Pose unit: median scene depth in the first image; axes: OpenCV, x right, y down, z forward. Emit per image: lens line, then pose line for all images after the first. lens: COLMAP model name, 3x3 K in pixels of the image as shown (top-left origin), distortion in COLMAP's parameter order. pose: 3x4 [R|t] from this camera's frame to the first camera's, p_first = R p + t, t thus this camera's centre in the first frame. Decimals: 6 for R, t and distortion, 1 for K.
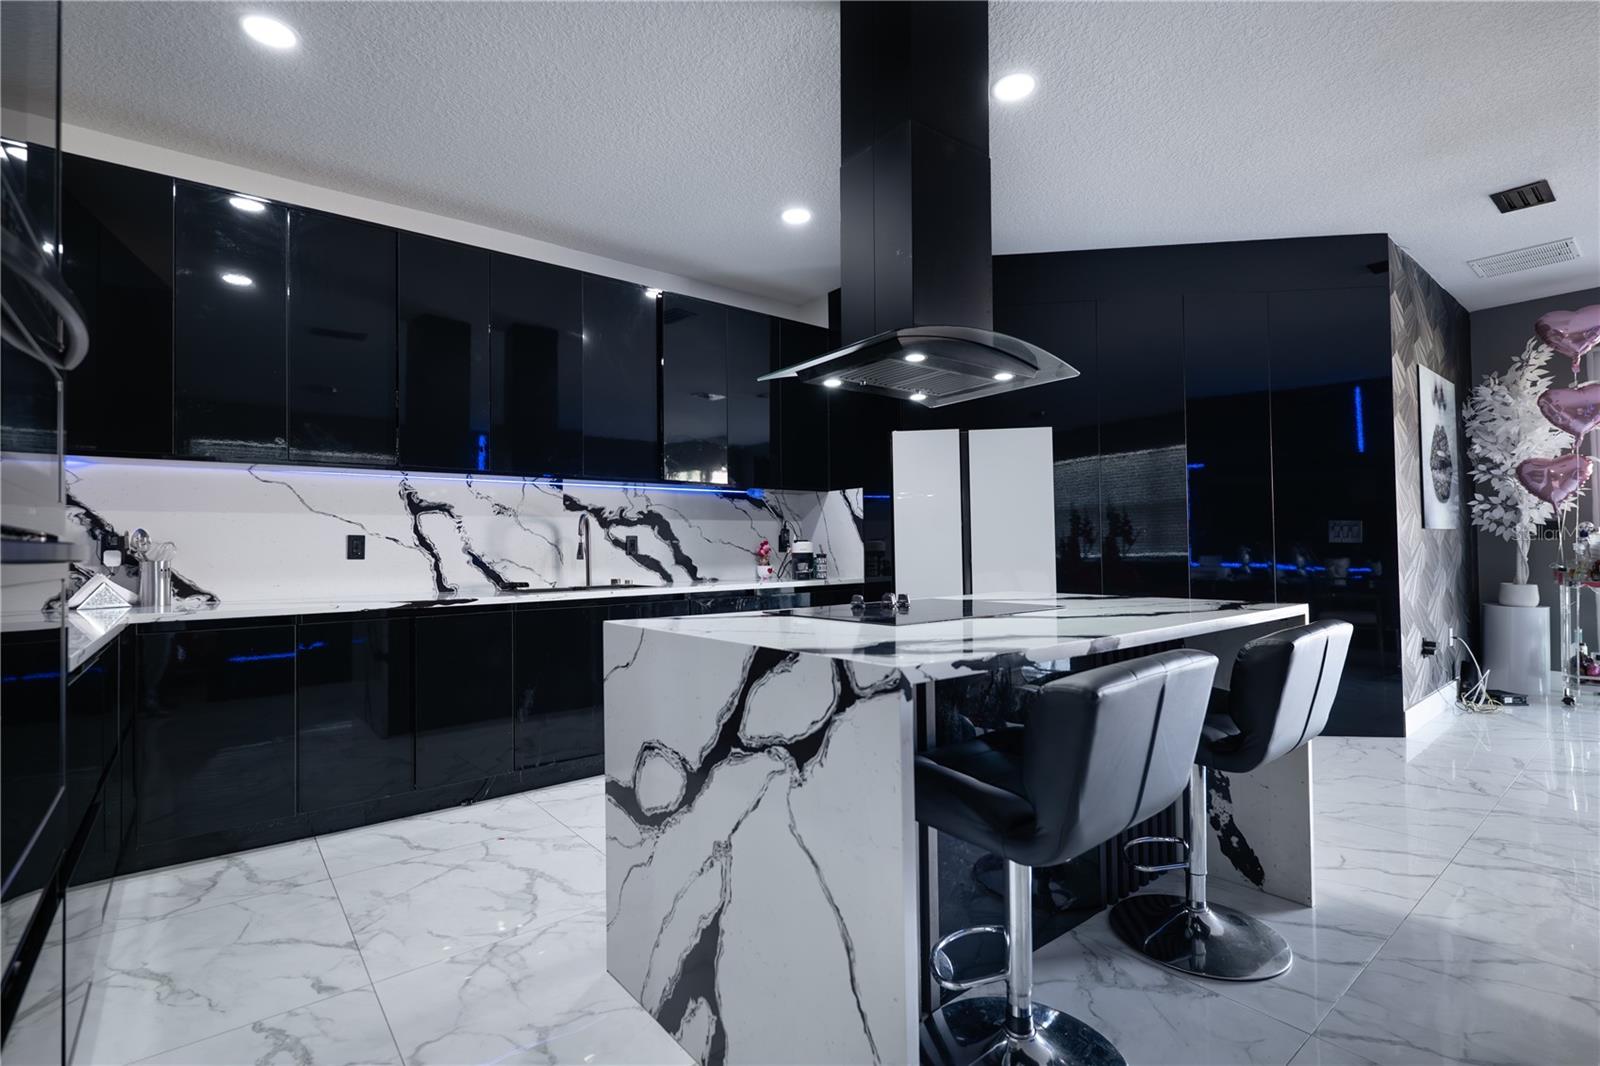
lens RADIAL K [[734.0, 0, 800.0], [0, 734.0, 533.0], [0, 0, 1]] dist [0.003600, 0.000207]
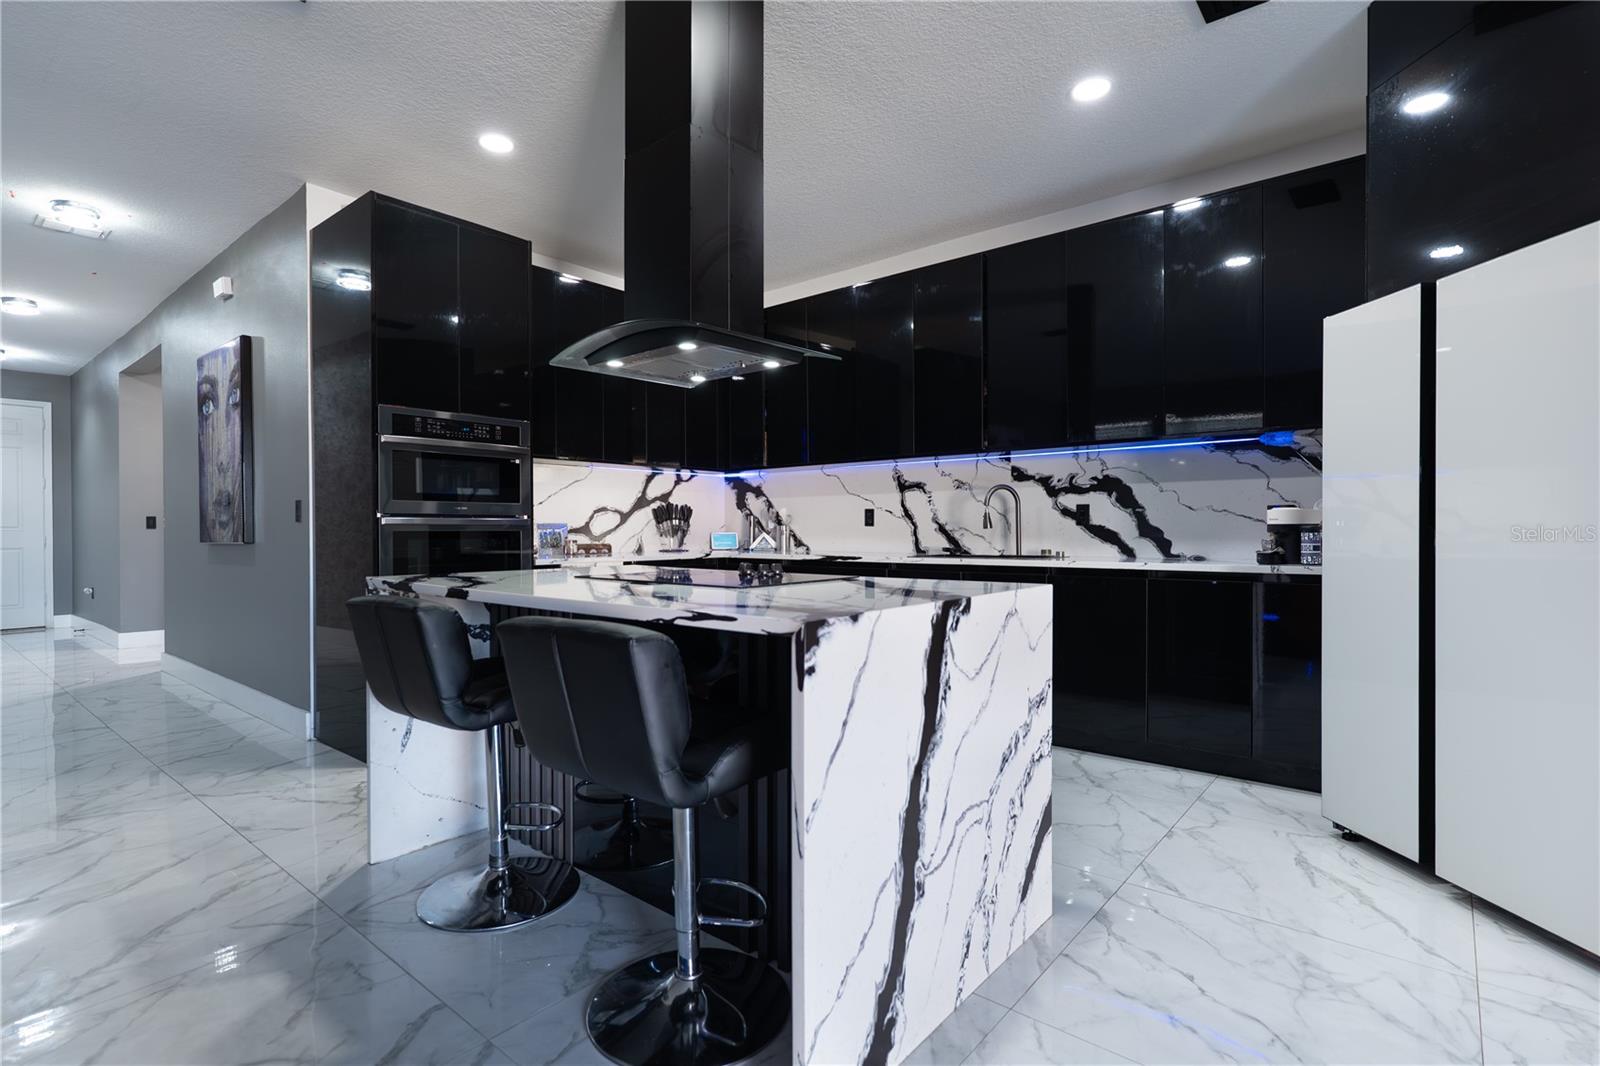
lens RADIAL K [[778.0, 0, 800.0], [0, 778.0, 533.0], [0, 0, 1]] dist [-0.001248, -0.000067]
pose [[0.190248, 0.019835, -0.981536, 0.689964], [0.024715, 0.999382, 0.024987, 0.007001], [0.981425, -0.029012, 0.189640, 0.485858]]
